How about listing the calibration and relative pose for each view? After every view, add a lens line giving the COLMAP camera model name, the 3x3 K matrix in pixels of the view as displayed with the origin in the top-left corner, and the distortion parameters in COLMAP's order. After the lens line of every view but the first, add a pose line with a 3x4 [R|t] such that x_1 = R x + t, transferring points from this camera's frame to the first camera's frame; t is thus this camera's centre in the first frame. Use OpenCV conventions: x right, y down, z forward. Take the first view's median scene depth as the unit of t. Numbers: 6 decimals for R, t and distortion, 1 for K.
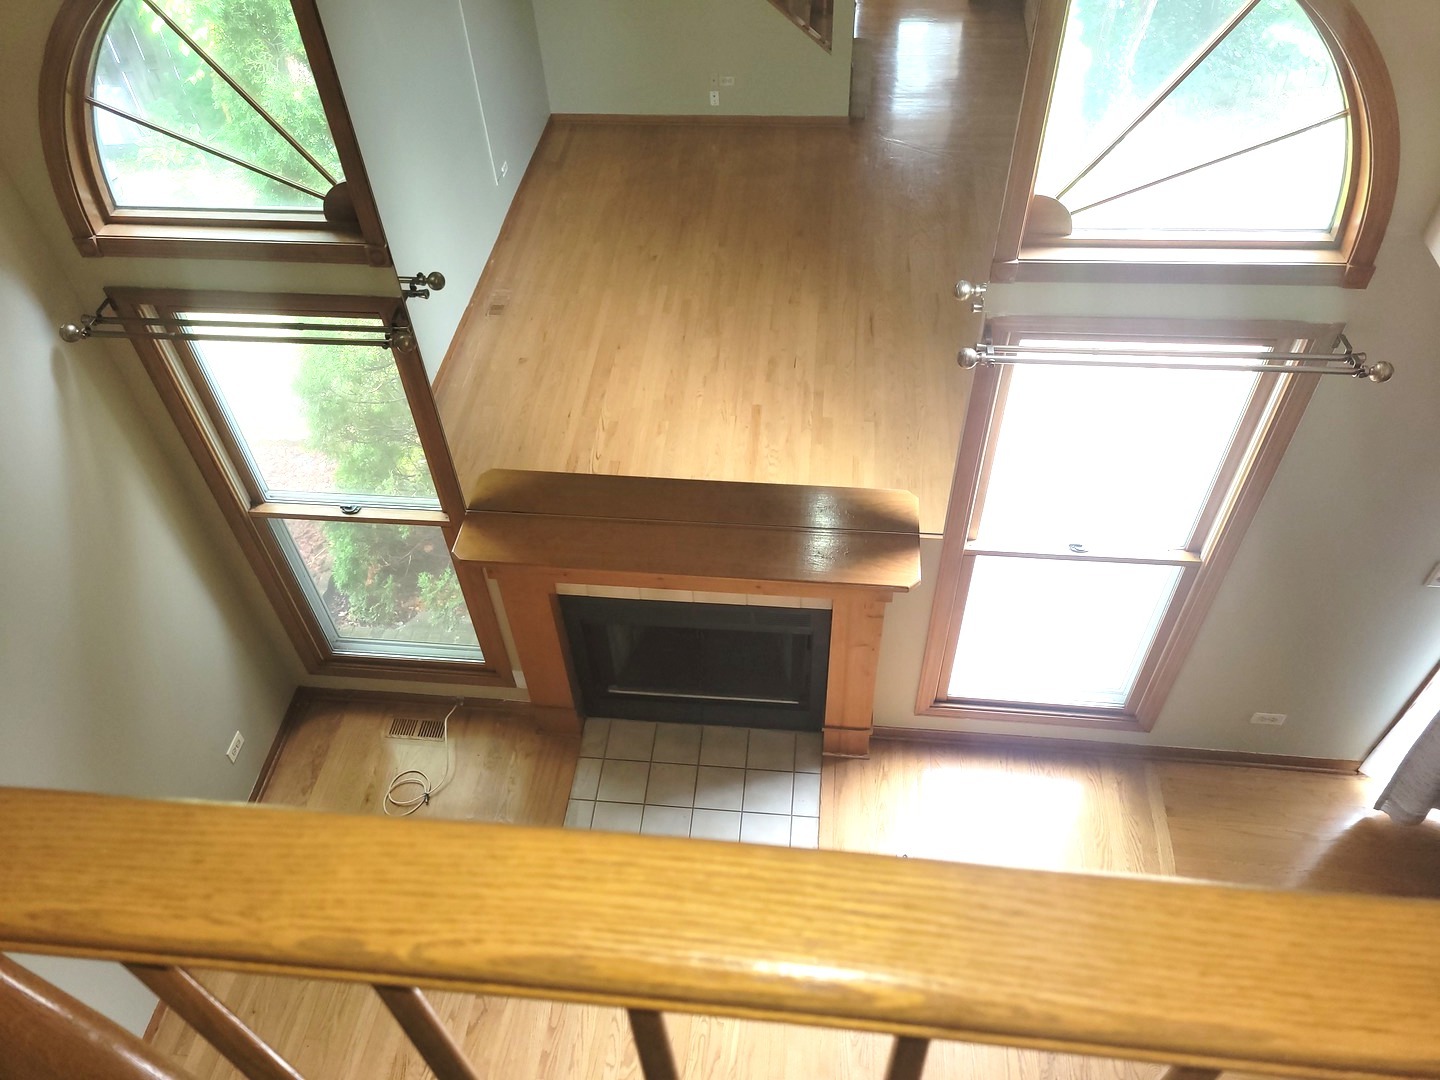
lens RADIAL K [[1082.5, 0, 710.0], [0, 1082.5, 538.7], [0, 0, 1]] dist [0.056983, -0.041688]
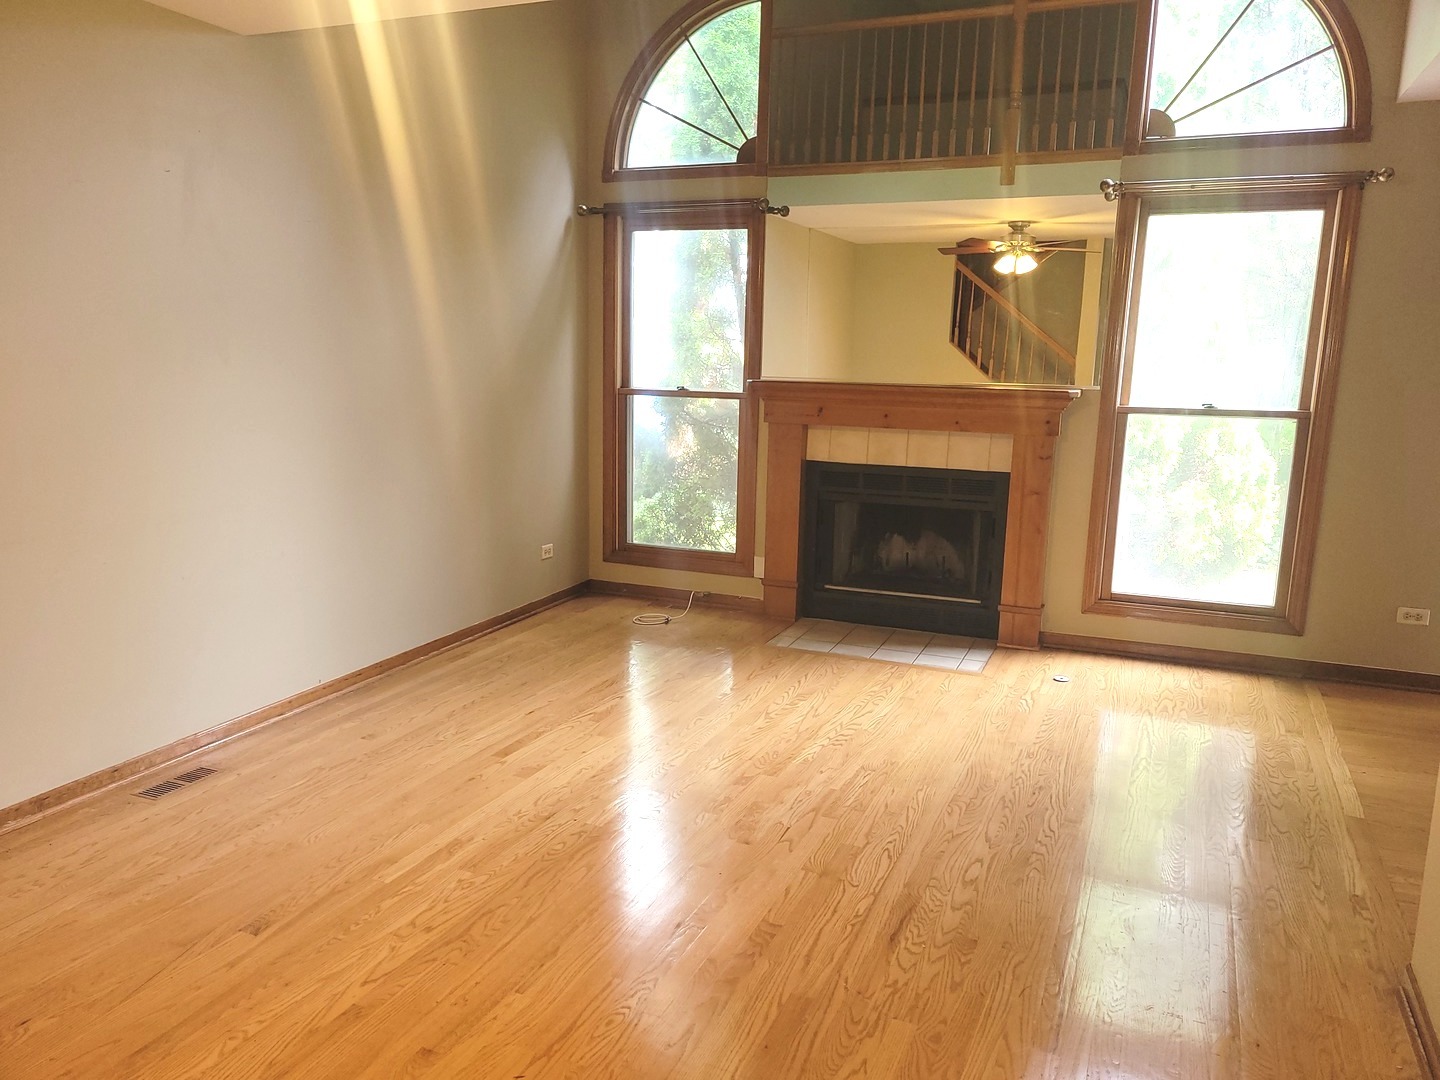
lens RADIAL K [[1082.5, 0, 724.3], [0, 1082.5, 541.8], [0, 0, 1]] dist [0.056983, -0.041688]
pose [[0.957819, 0.114123, -0.263741, 0.130258], [-0.249643, 0.785028, -0.566930, 0.930511], [0.142344, 0.608857, 0.780404, -0.012071]]
